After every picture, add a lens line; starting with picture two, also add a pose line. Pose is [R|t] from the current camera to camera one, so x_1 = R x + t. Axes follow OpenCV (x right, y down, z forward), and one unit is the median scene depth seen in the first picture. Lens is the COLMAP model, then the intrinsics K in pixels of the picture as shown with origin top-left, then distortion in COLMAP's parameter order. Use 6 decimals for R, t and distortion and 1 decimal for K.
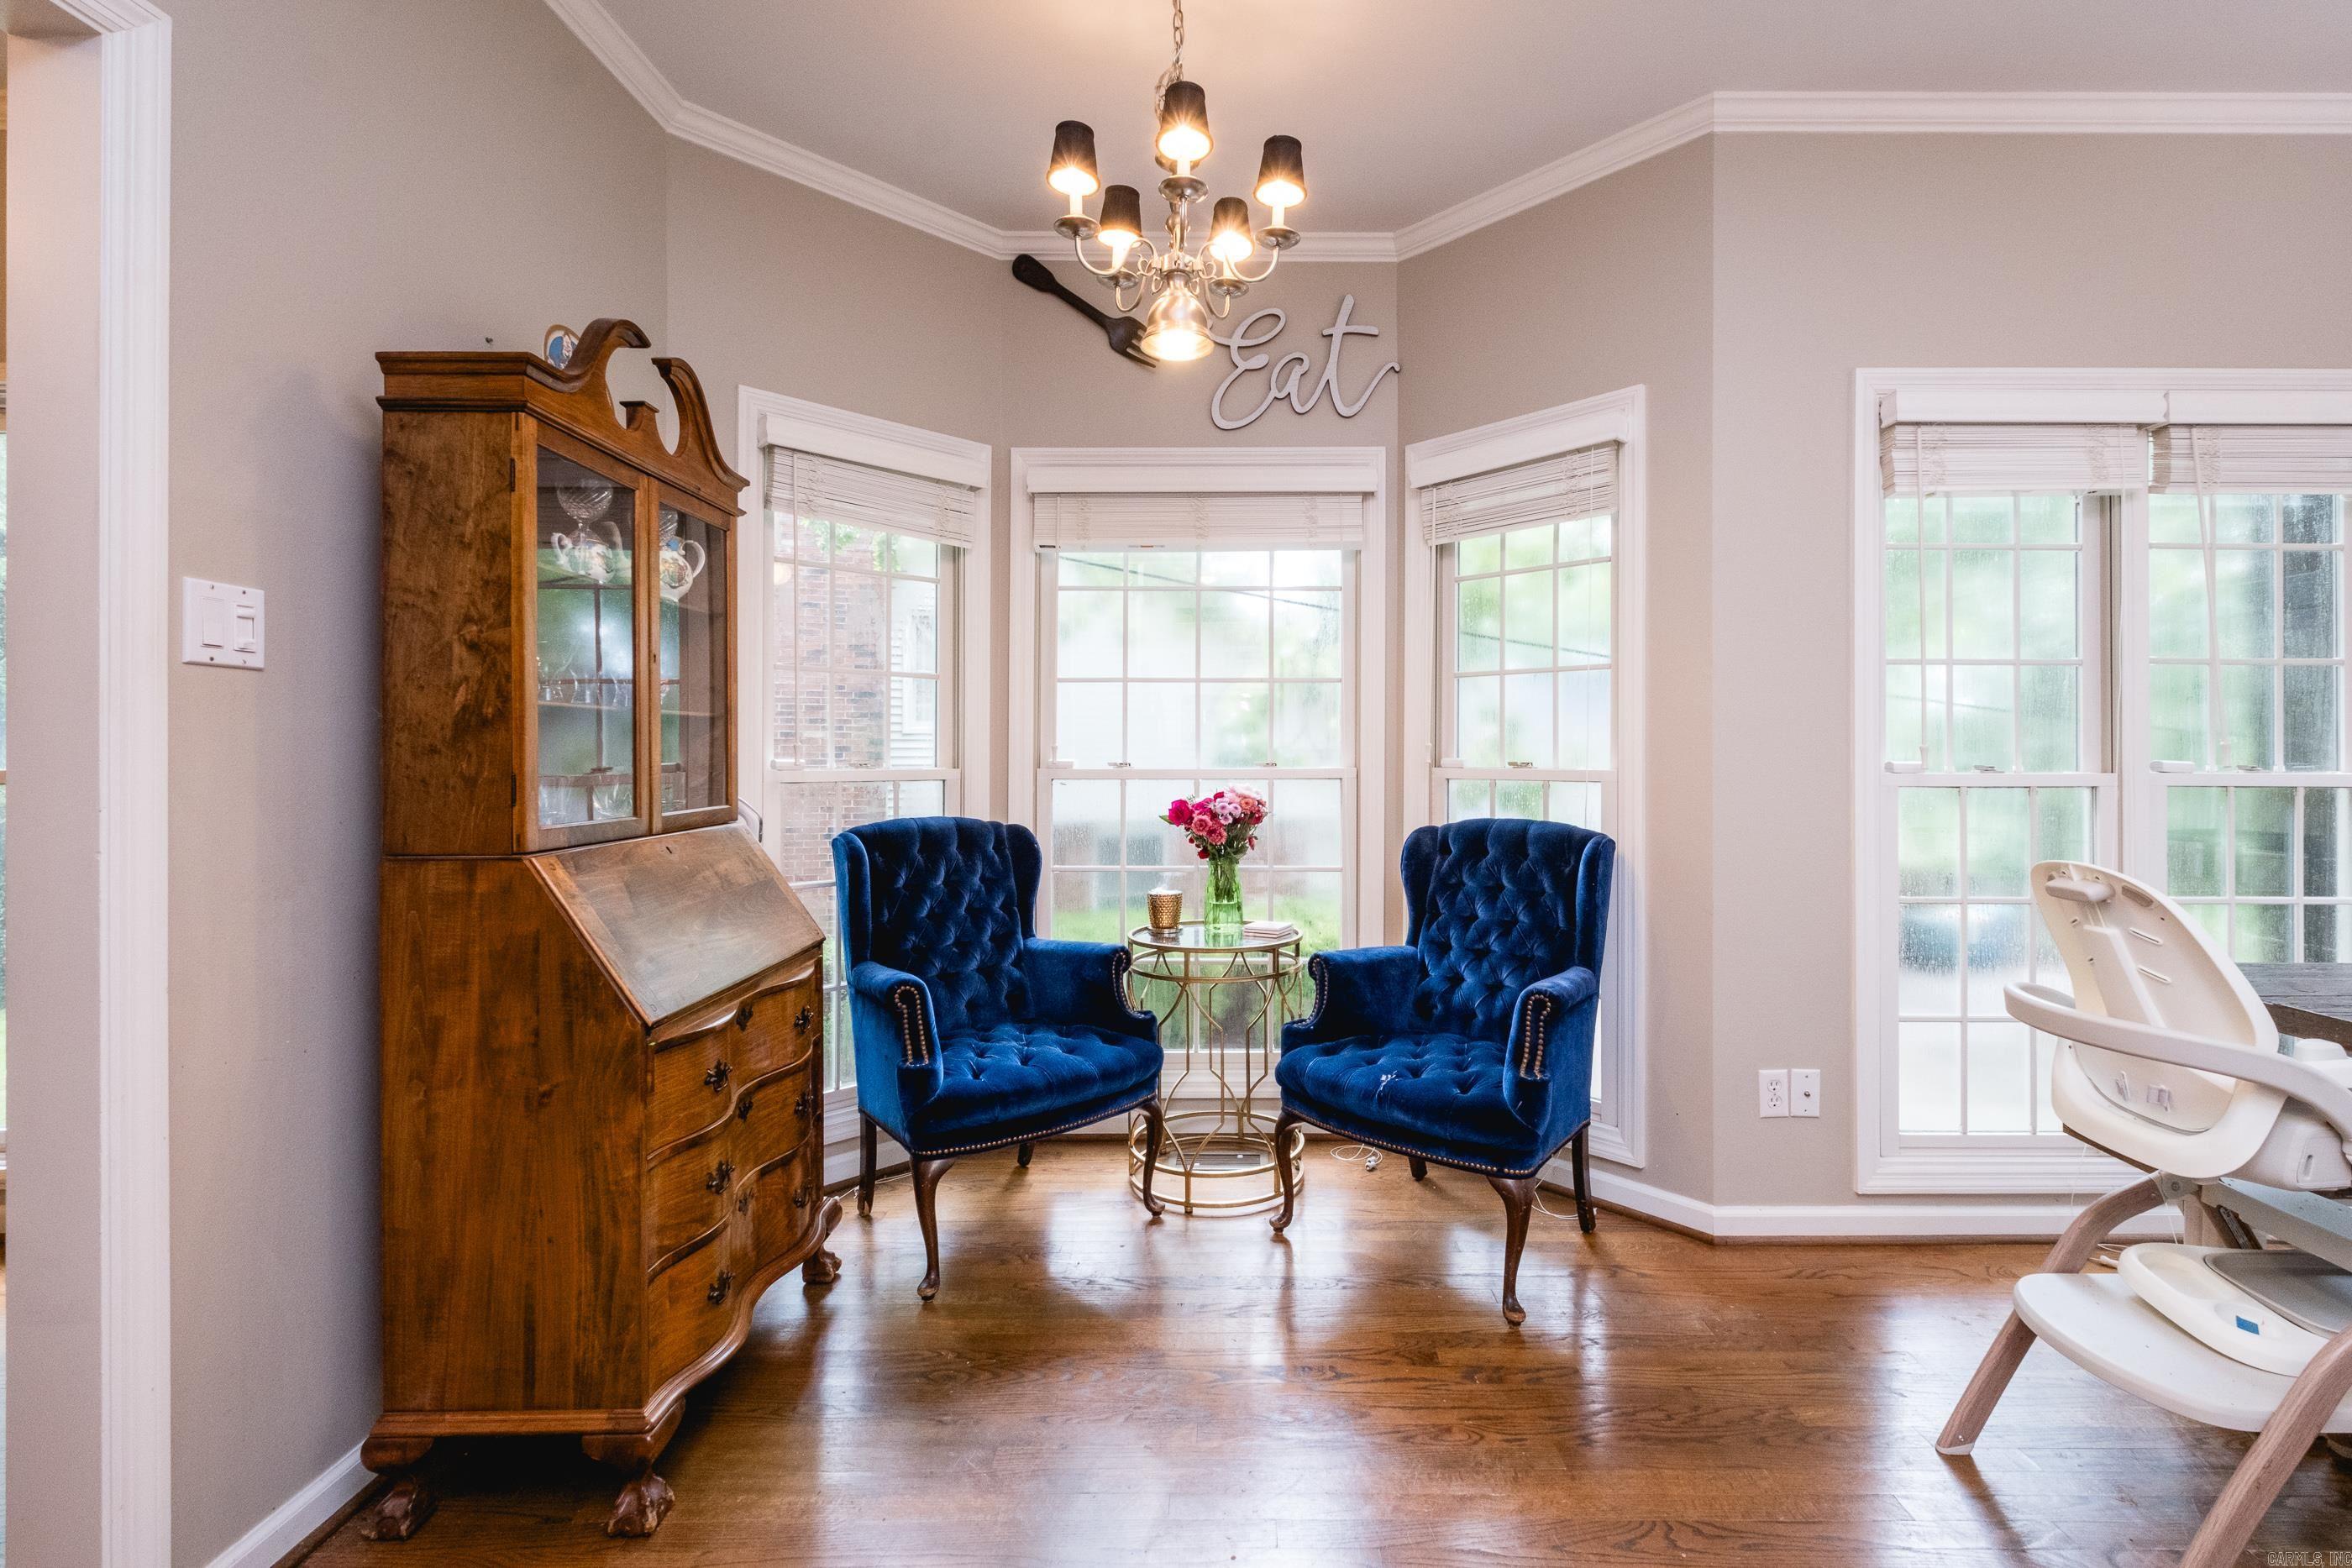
lens RADIAL K [[1028.6, 0, 1212.0], [0, 1028.6, 757.8], [0, 0, 1]] dist [0.004717, -0.003649]
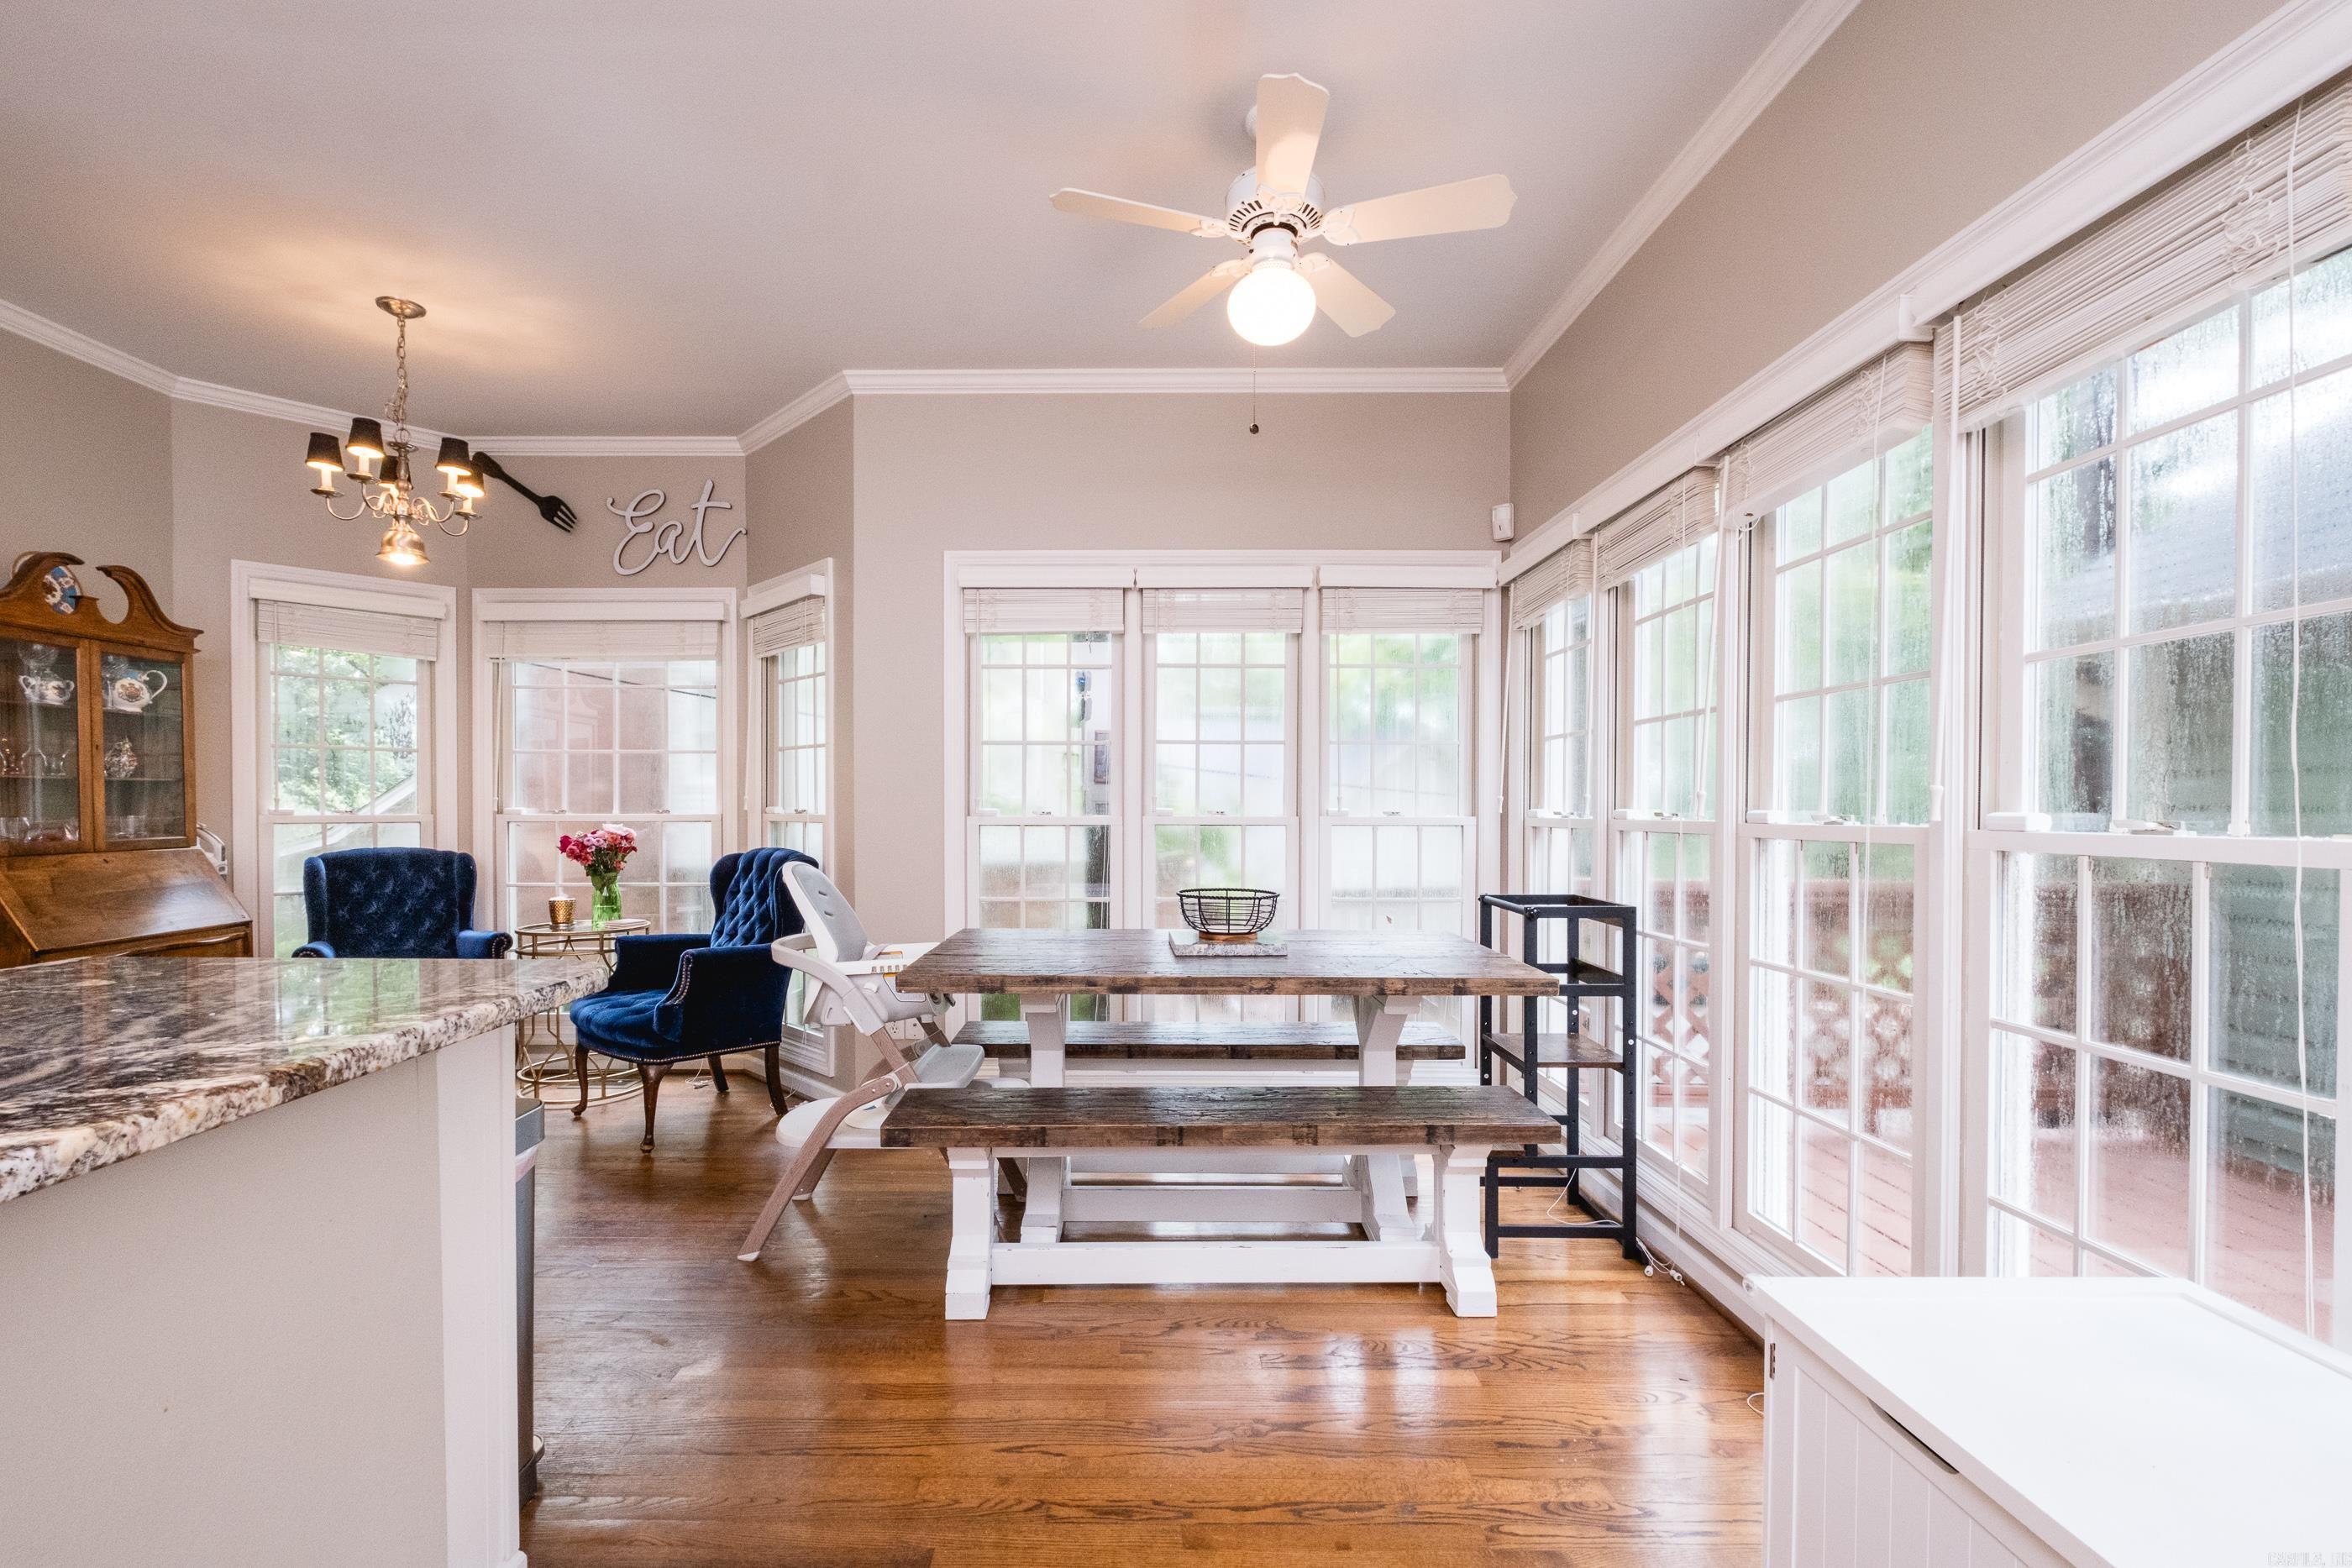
lens RADIAL K [[1028.6, 0, 1124.4], [0, 1028.6, 819.4], [0, 0, 1]] dist [0.004717, -0.003649]
pose [[0.999990, -0.002782, -0.003373, 0.854613], [0.002811, 0.999957, 0.008811, 0.008301], [0.003348, -0.008820, 0.999955, -0.506729]]
